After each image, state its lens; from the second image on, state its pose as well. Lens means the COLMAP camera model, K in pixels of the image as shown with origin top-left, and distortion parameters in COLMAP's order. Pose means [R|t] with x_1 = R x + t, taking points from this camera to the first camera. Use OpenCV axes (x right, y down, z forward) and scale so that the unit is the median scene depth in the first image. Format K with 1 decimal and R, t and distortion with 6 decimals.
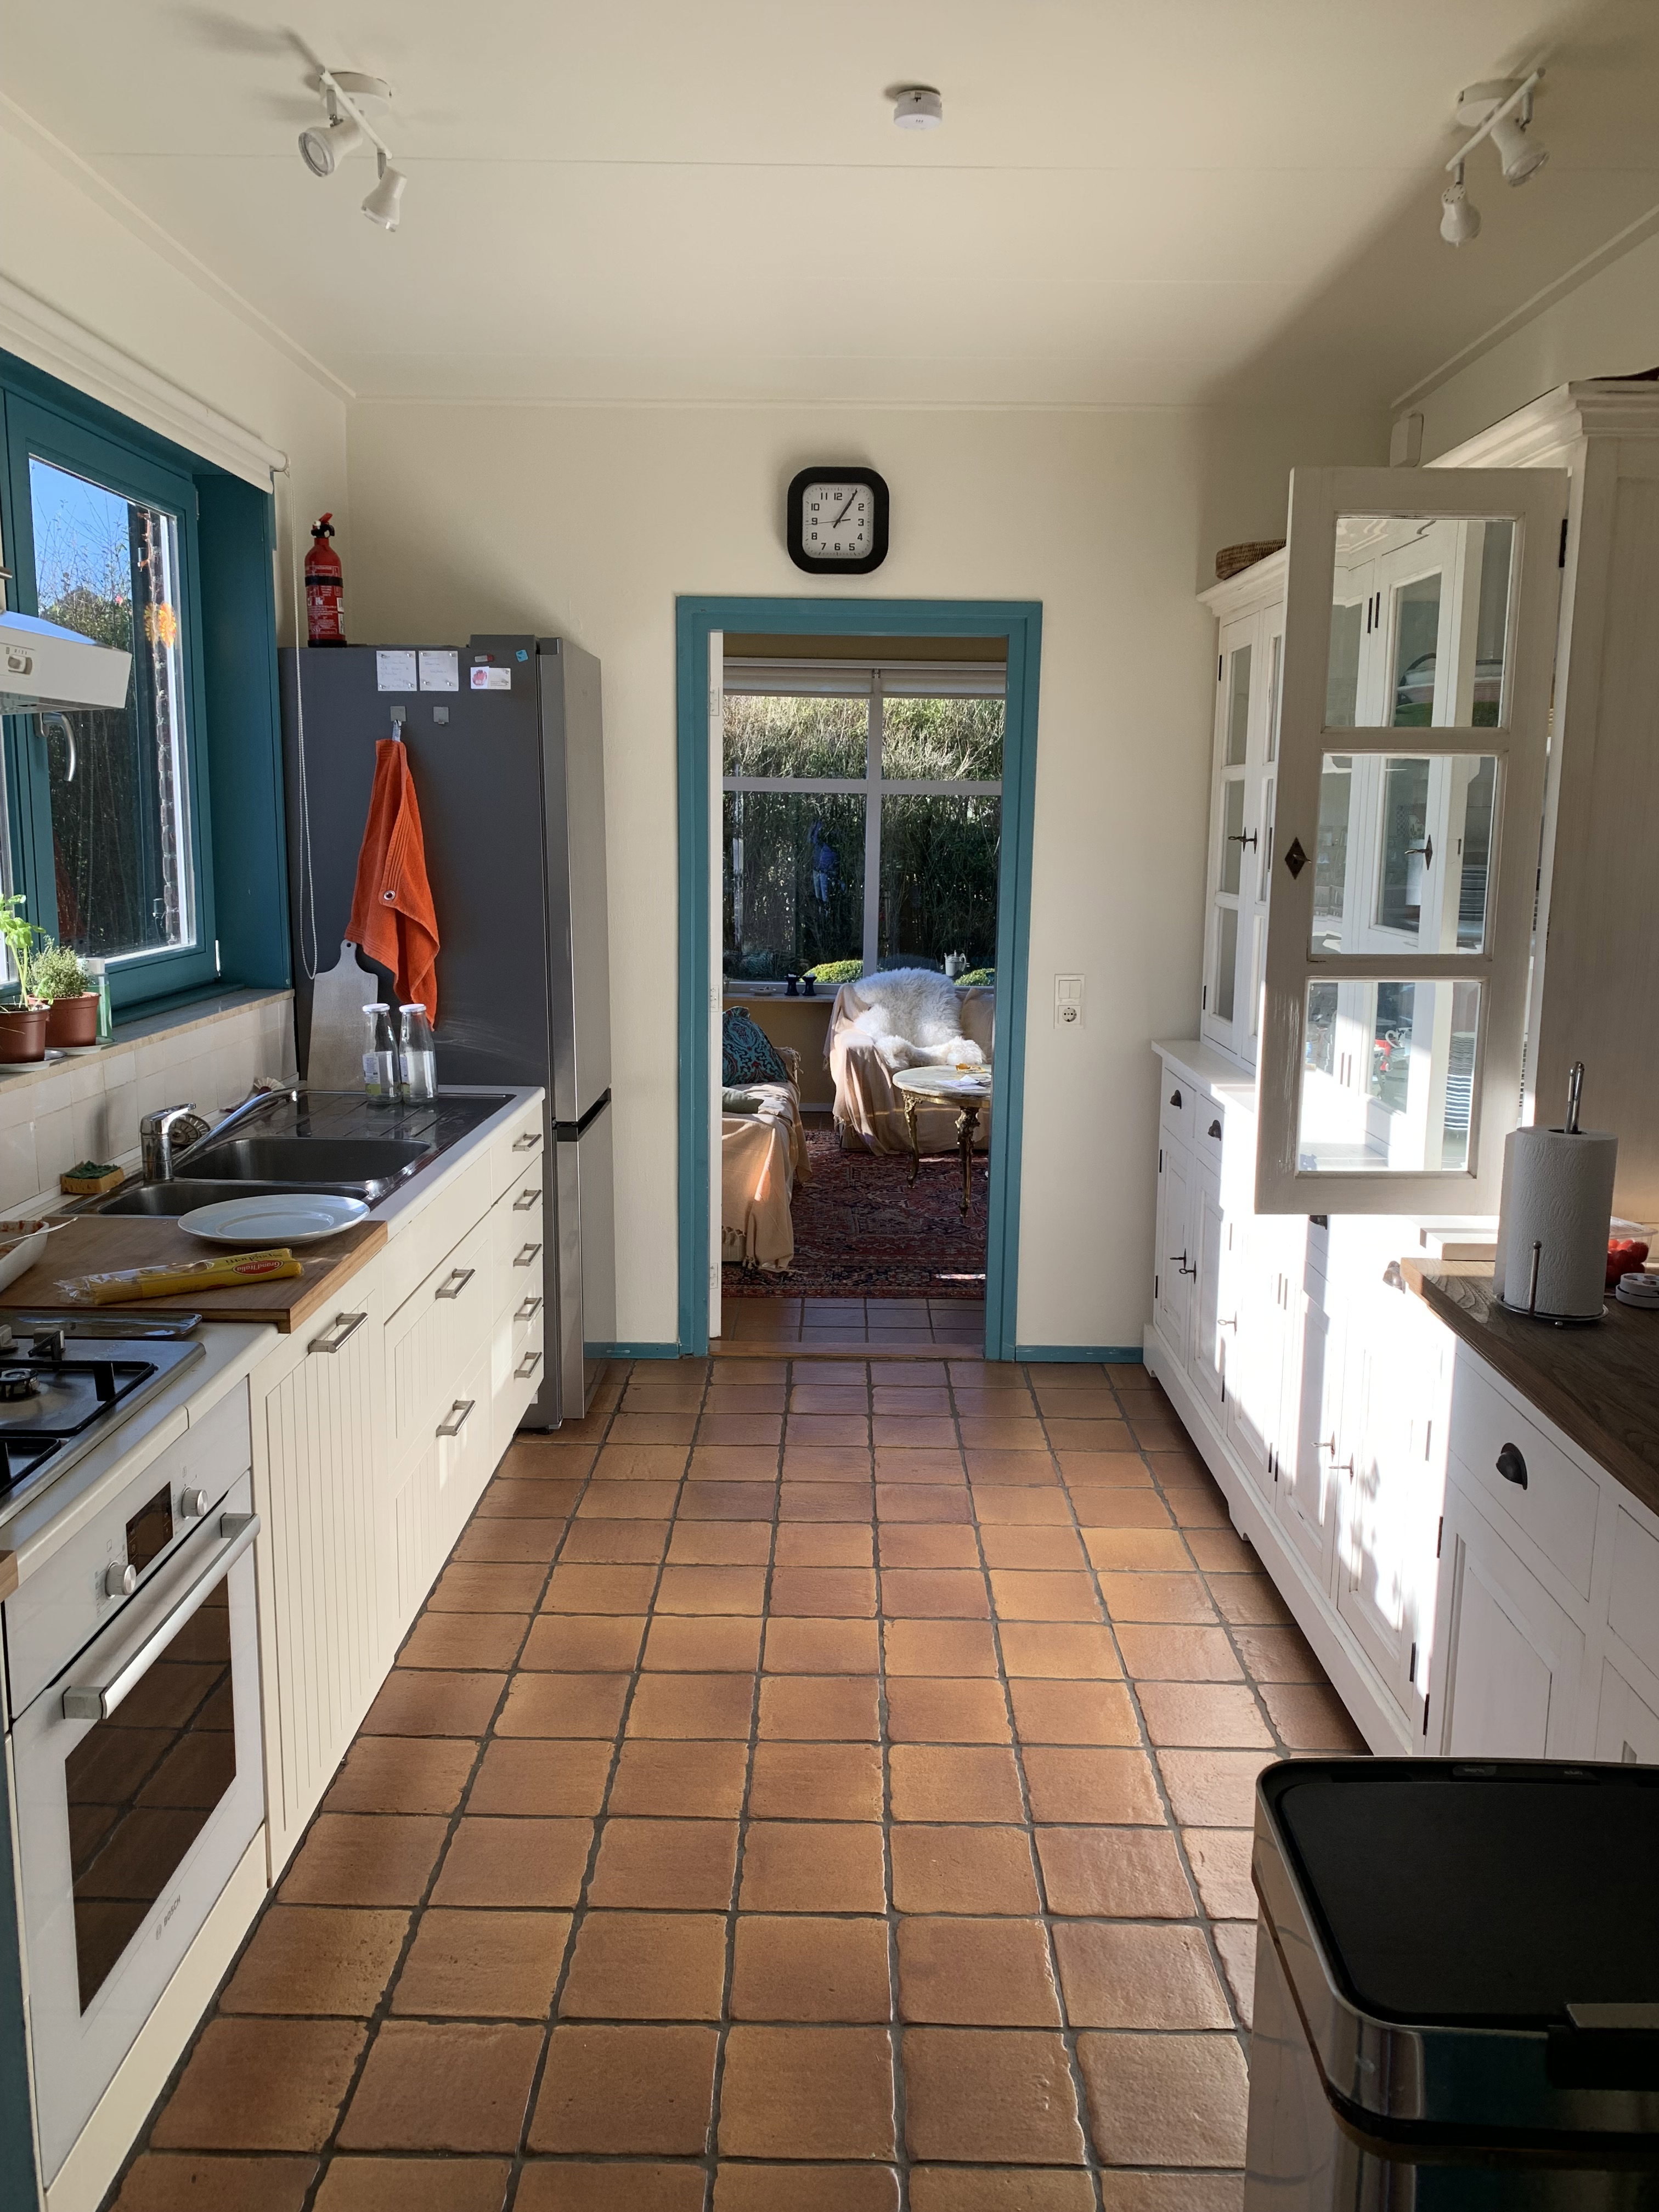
lens RADIAL K [[1700.8, 0, 827.0], [0, 1700.8, 1102.5], [0, 0, 1]] dist [0.015400, -0.017366]
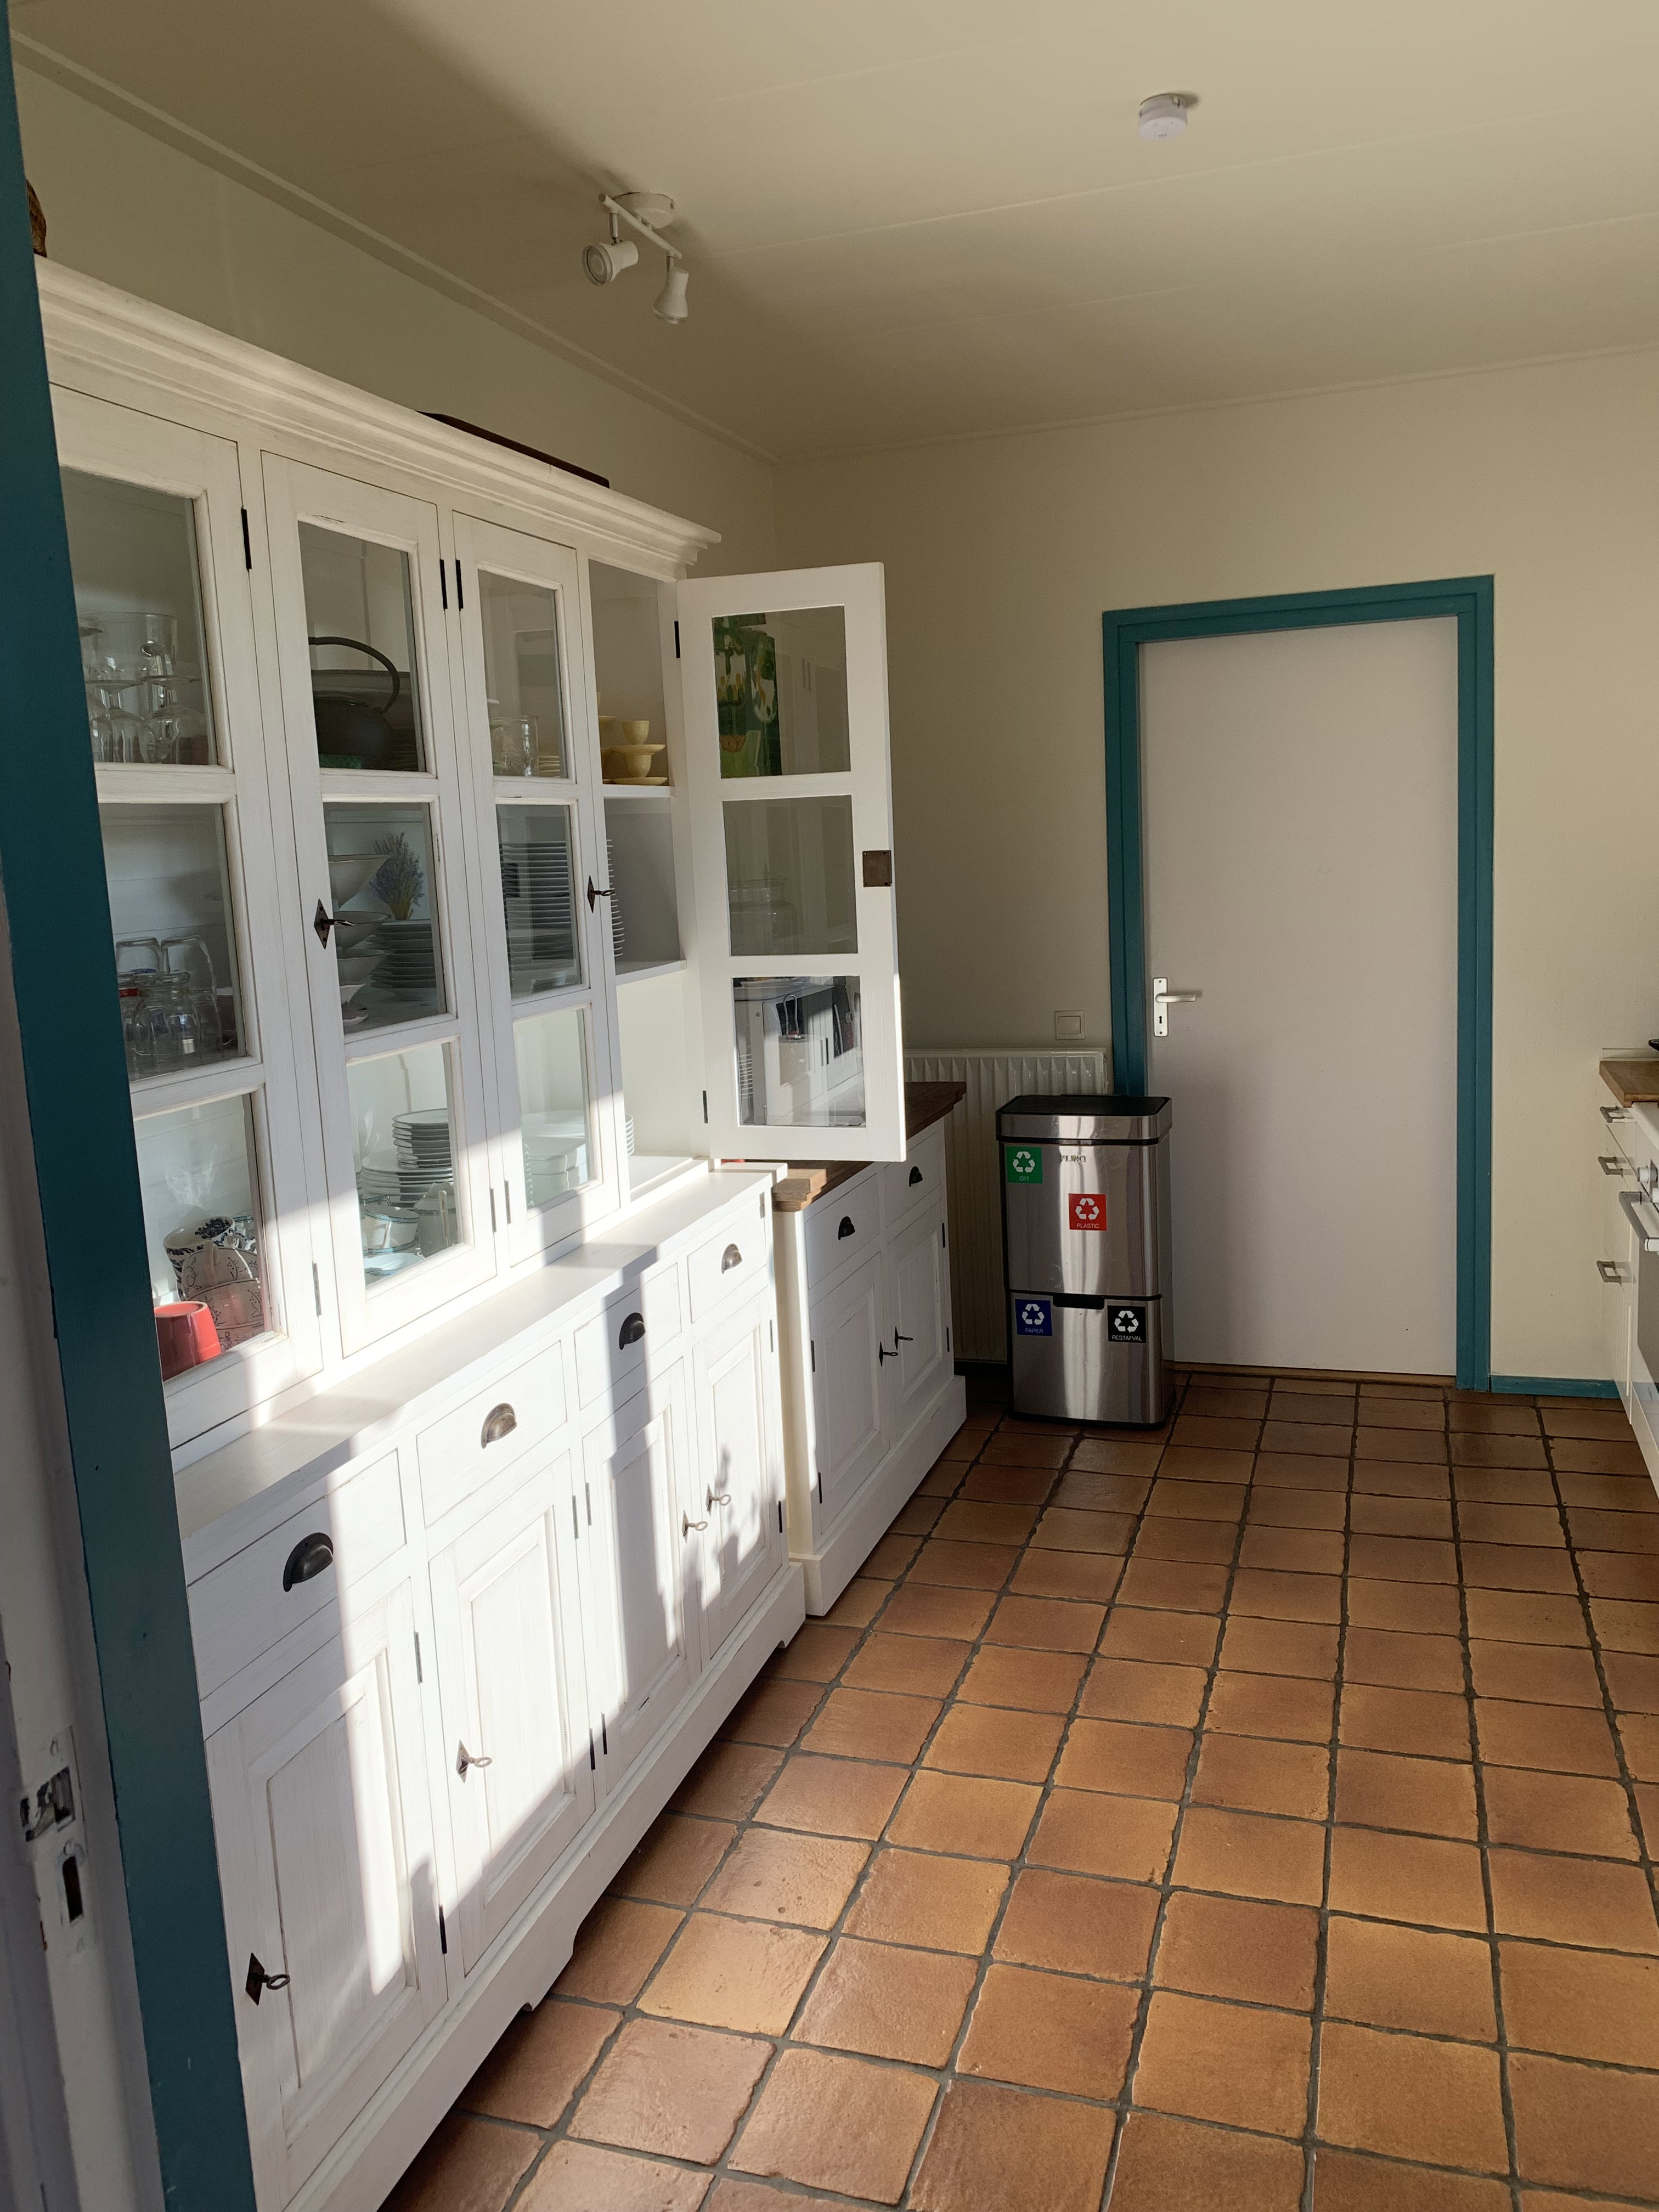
lens RADIAL K [[1700.8, 0, 829.5], [0, 1700.8, 1104.5], [0, 0, 1]] dist [0.015400, -0.017366]
pose [[-0.953161, -0.013000, 0.302184, -0.056357], [0.087129, 0.944925, 0.315475, -0.310232], [-0.289642, 0.327027, -0.899534, 1.790112]]
